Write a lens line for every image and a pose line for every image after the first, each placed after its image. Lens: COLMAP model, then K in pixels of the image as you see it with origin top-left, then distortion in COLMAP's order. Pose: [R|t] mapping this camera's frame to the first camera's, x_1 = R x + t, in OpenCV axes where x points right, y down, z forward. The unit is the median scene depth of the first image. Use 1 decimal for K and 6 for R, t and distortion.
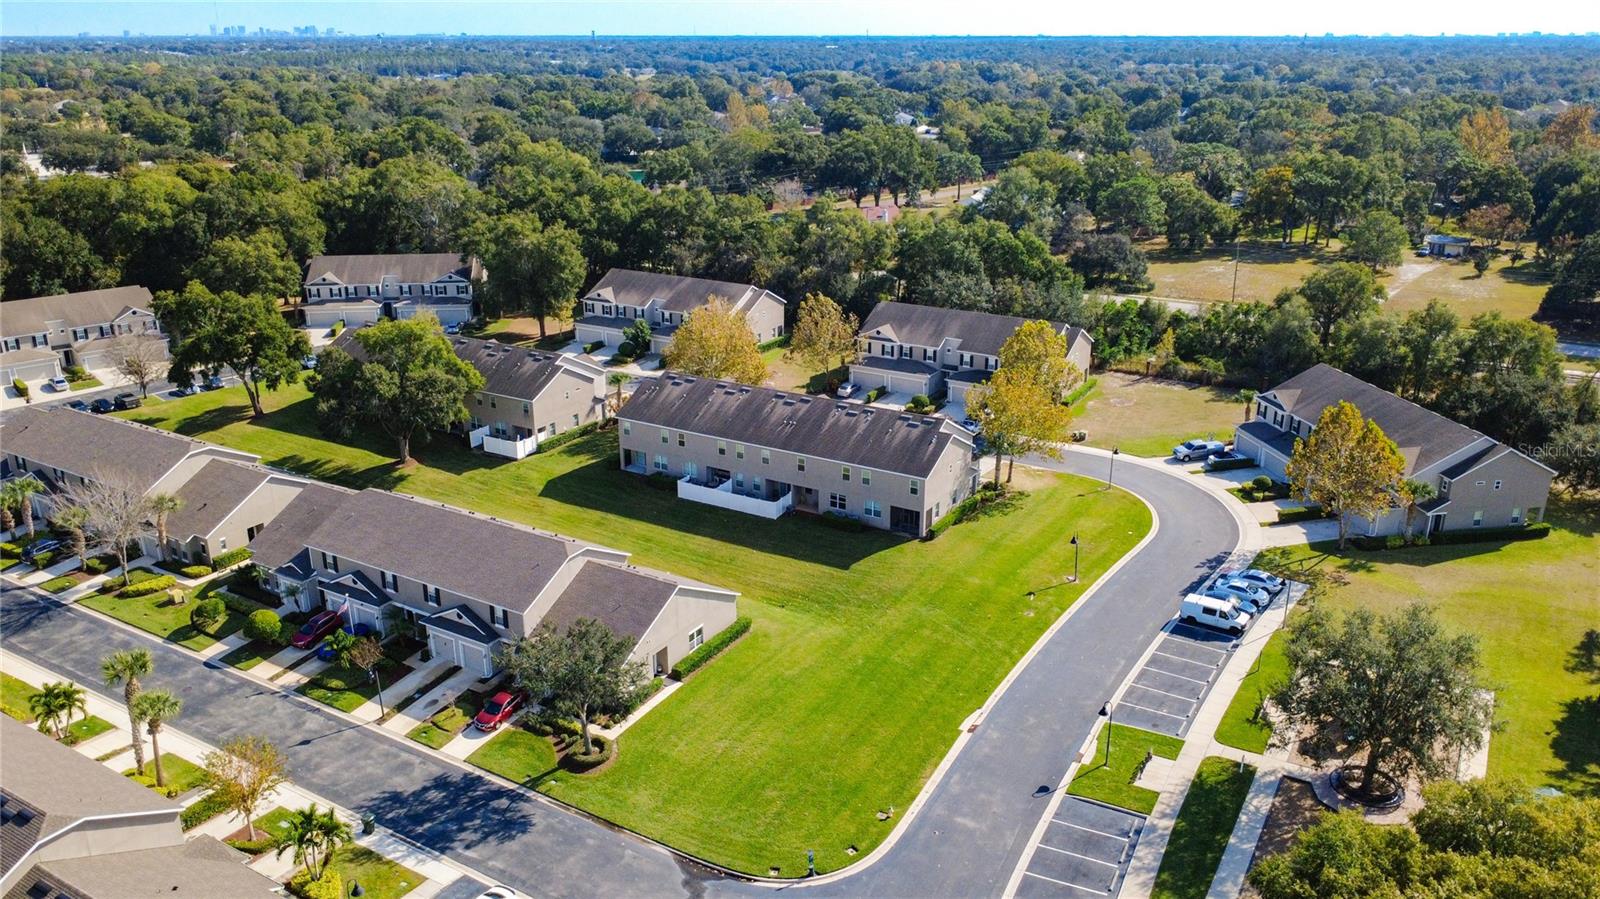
lens RADIAL K [[1206.5, 0, 795.0], [0, 1206.5, 445.9], [0, 0, 1]] dist [0.005617, -0.000872]
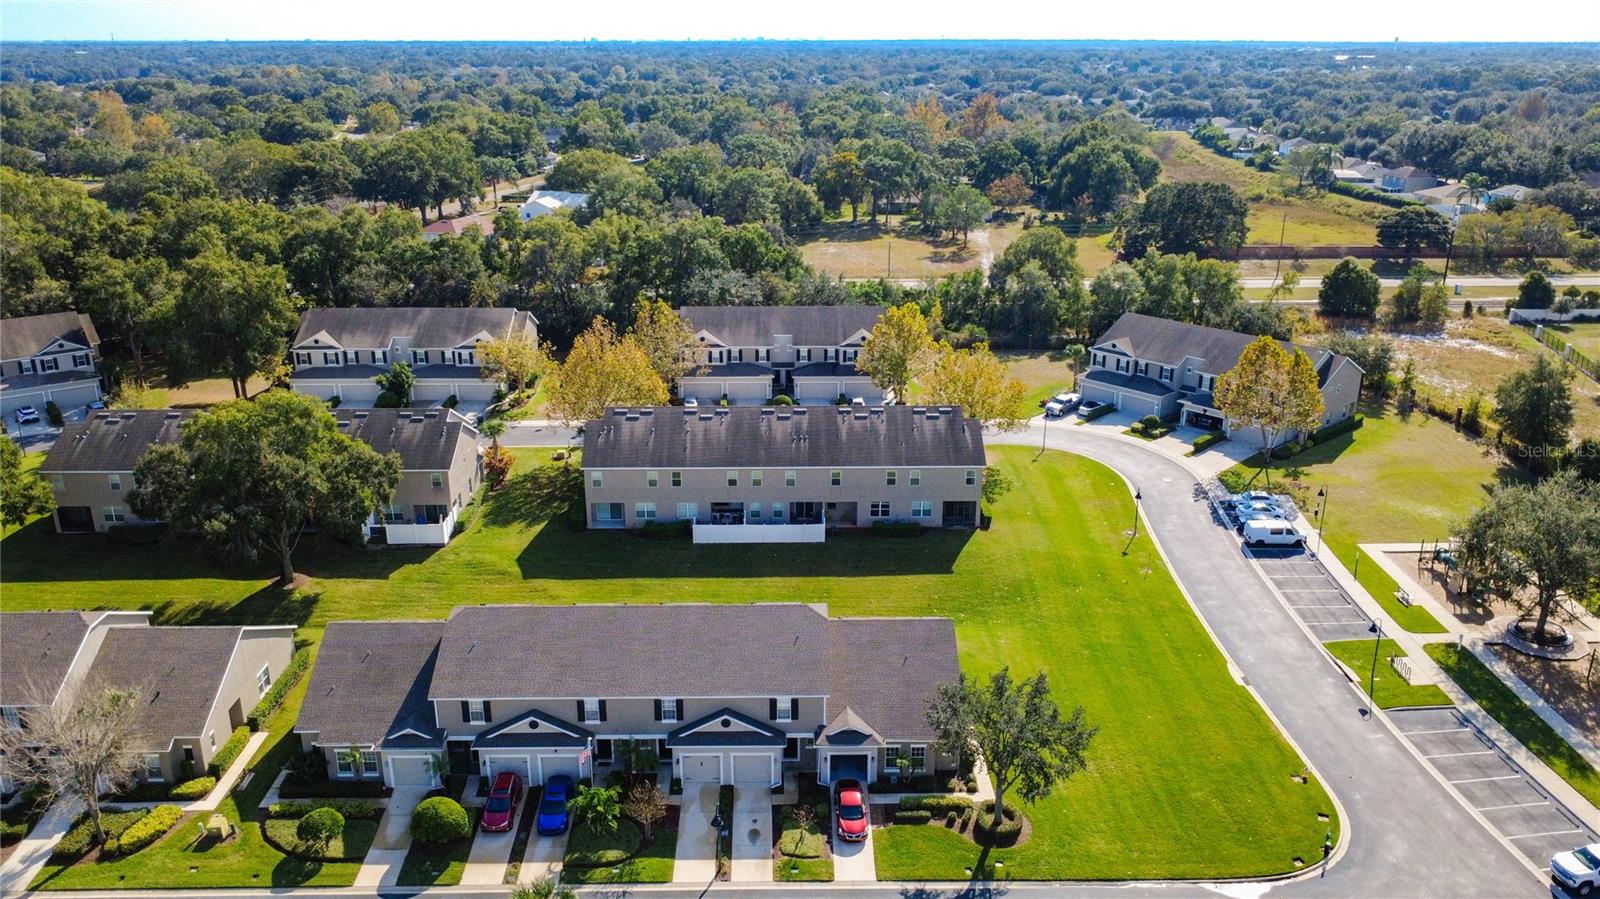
lens RADIAL K [[1206.5, 0, 795.0], [0, 1206.5, 445.9], [0, 0, 1]] dist [0.005617, -0.000872]
pose [[0.846692, -0.169623, 0.504323, -0.487288], [0.171522, 0.984238, 0.043073, -0.054883], [-0.503680, 0.050033, 0.862440, 0.213004]]
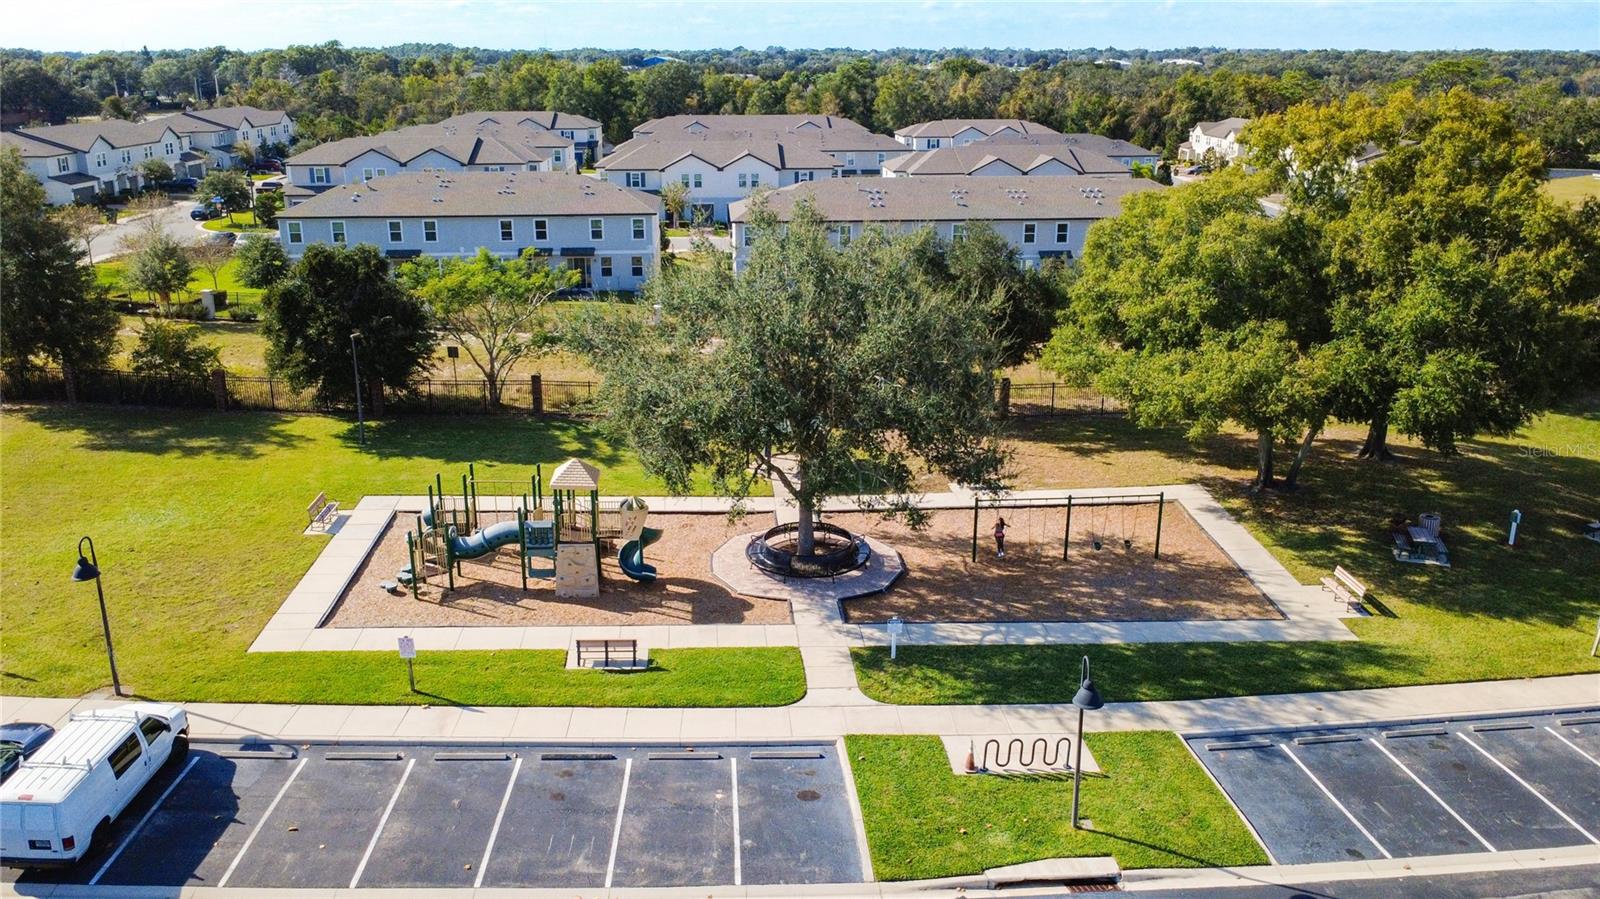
lens RADIAL K [[1189.5, 0, 796.9], [0, 1189.5, 397.7], [0, 0, 1]] dist [0.003005, 0.002551]
pose [[-0.583312, -0.219334, 0.782074, 0.041057], [0.265976, 0.858186, 0.439059, -0.014336], [-0.767466, 0.464121, -0.442252, 0.801786]]
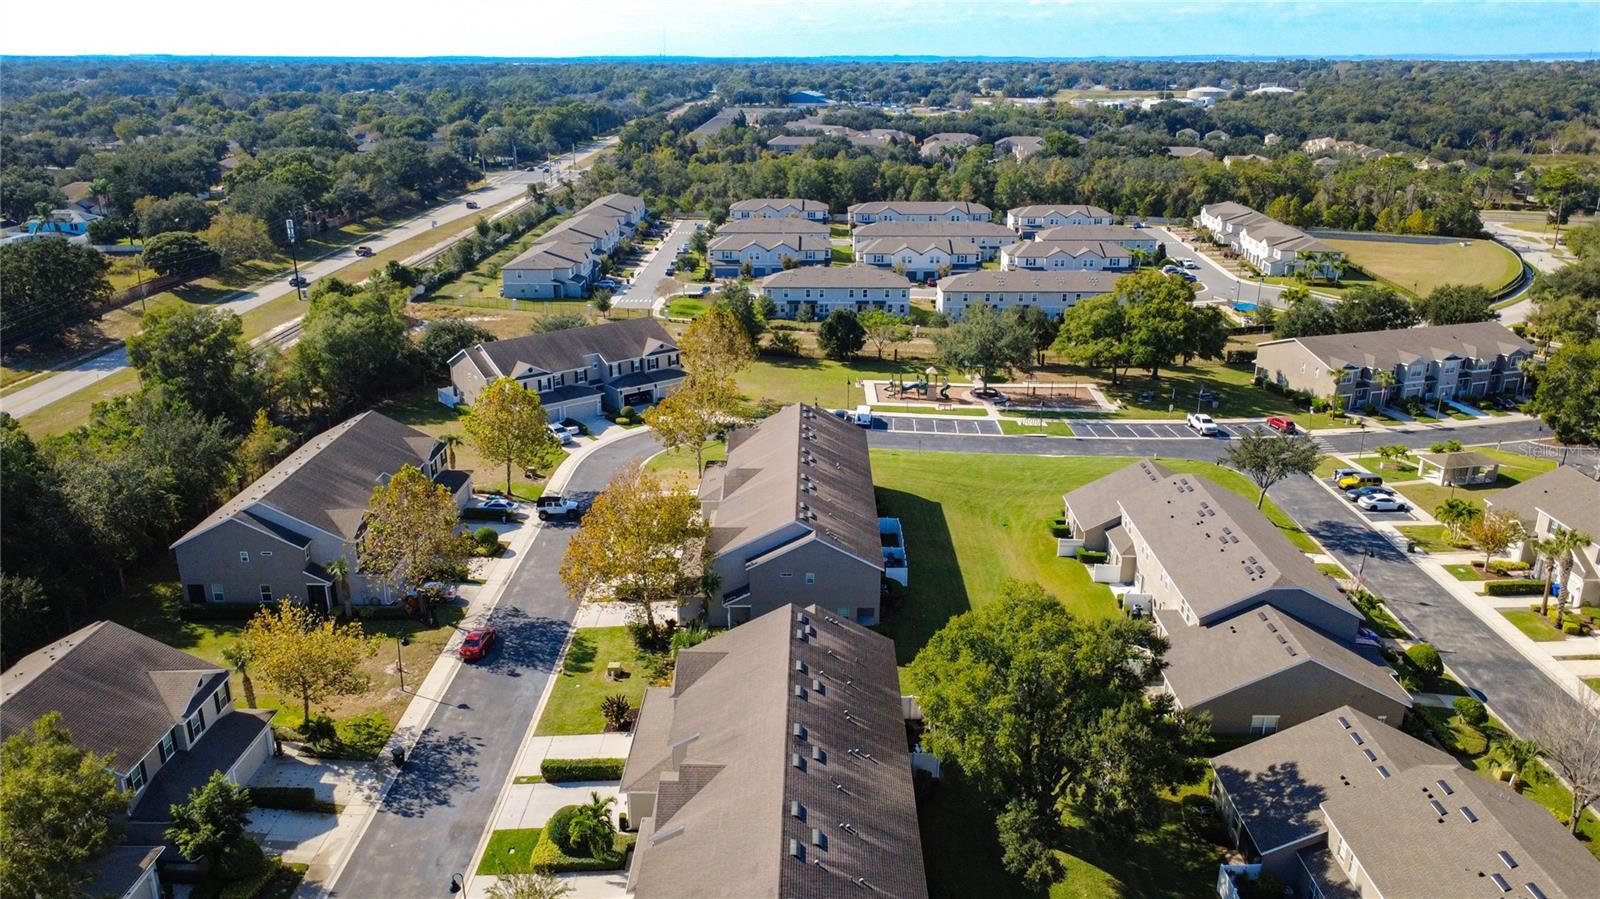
lens RADIAL K [[1174.1, 0, 800.1], [0, 1174.1, 478.6], [0, 0, 1]] dist [0.011034, 0.002819]
pose [[-0.512632, -0.289795, 0.808225, -0.754331], [0.279987, 0.833443, 0.476424, -0.470141], [-0.811675, 0.470523, -0.346110, 1.384875]]
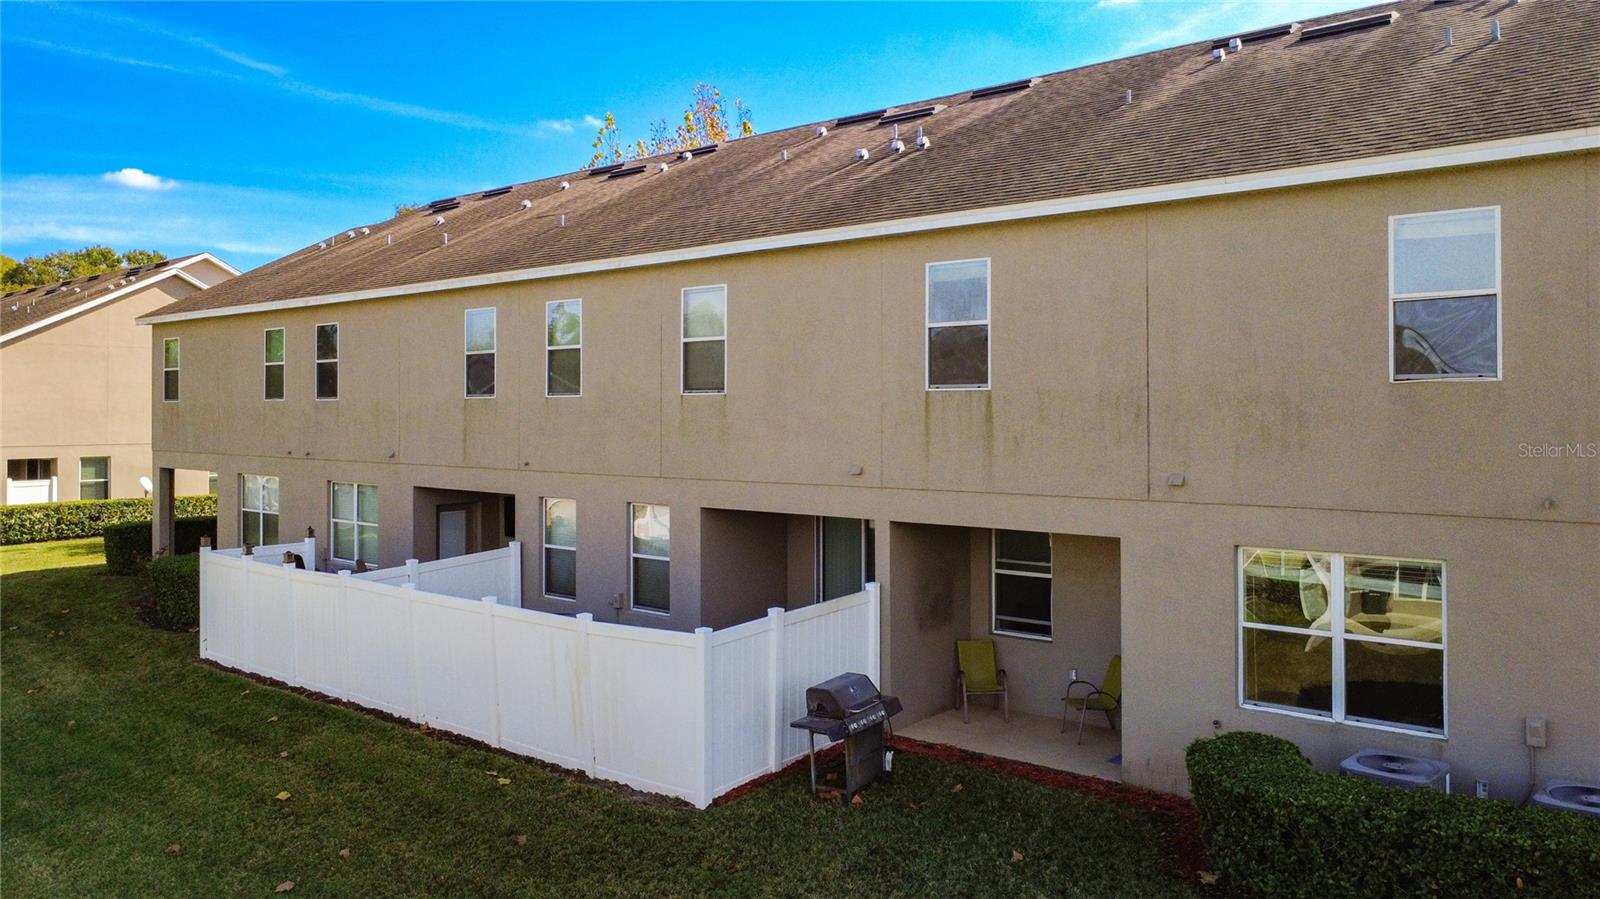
lens RADIAL K [[1201.2, 0, 801.6], [0, 1201.2, 401.6], [0, 0, 1]] dist [-0.002672, -0.003418]
pose [[0.985435, 0.000001, -0.170052, 0.010059], [-0.056805, 0.942559, -0.329173, 0.061431], [0.160283, 0.334039, 0.928831, 0.894182]]
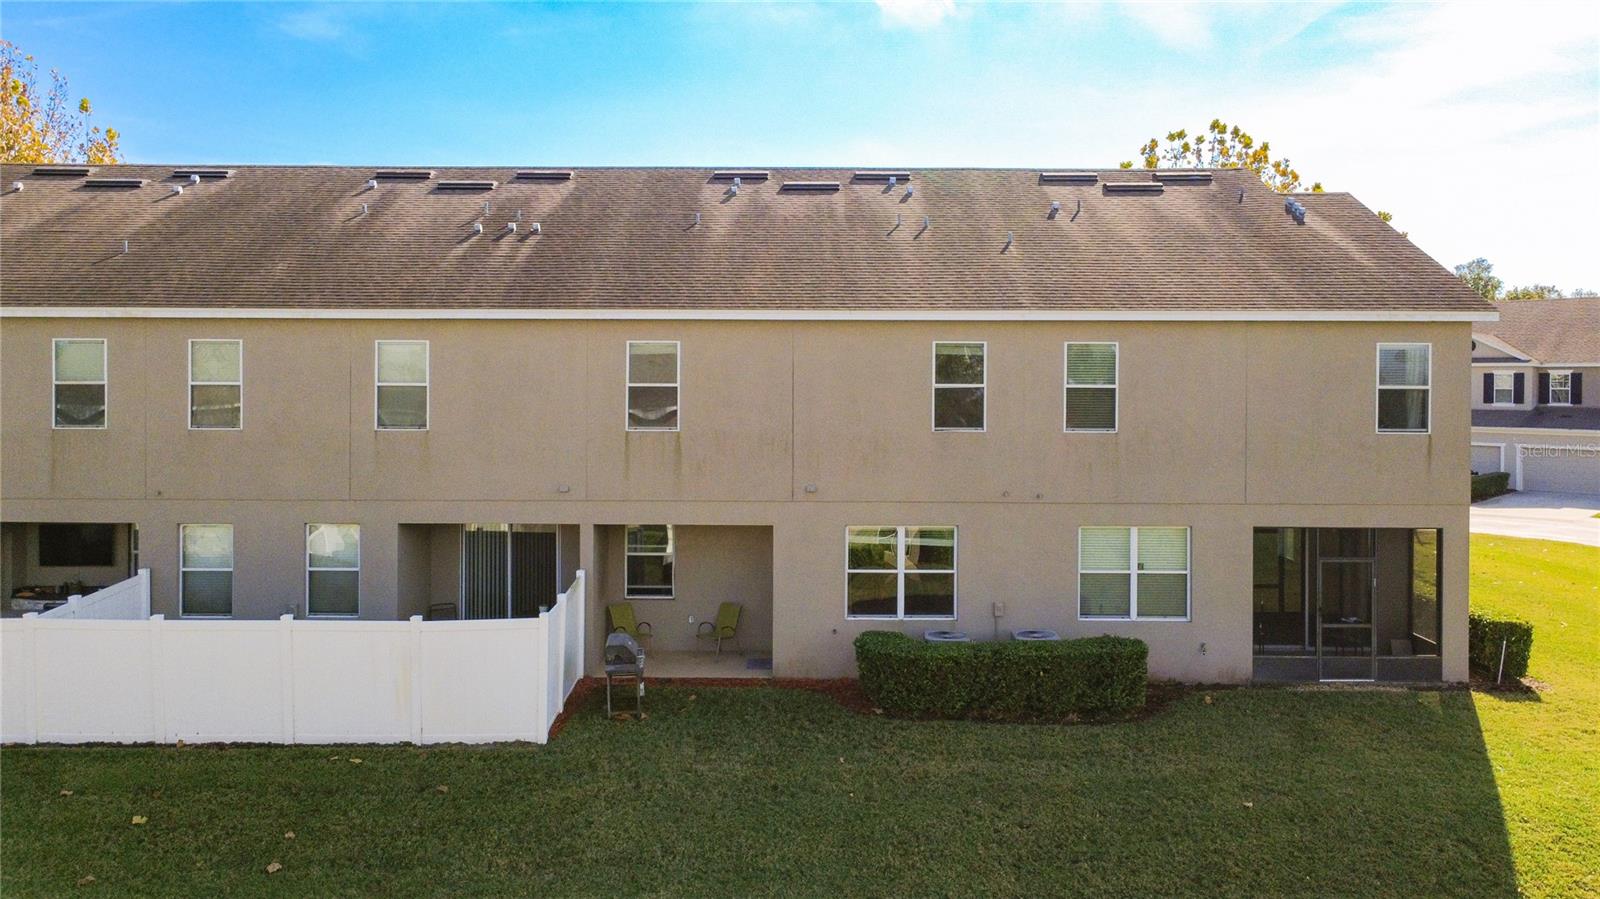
lens RADIAL K [[1189.5, 0, 796.9], [0, 1189.5, 397.7], [0, 0, 1]] dist [0.003005, 0.002551]
pose [[0.858368, -0.000646, 0.513035, -0.062699], [0.160352, 0.950237, -0.267091, 0.064505], [-0.487332, 0.311528, 0.815756, 0.857264]]
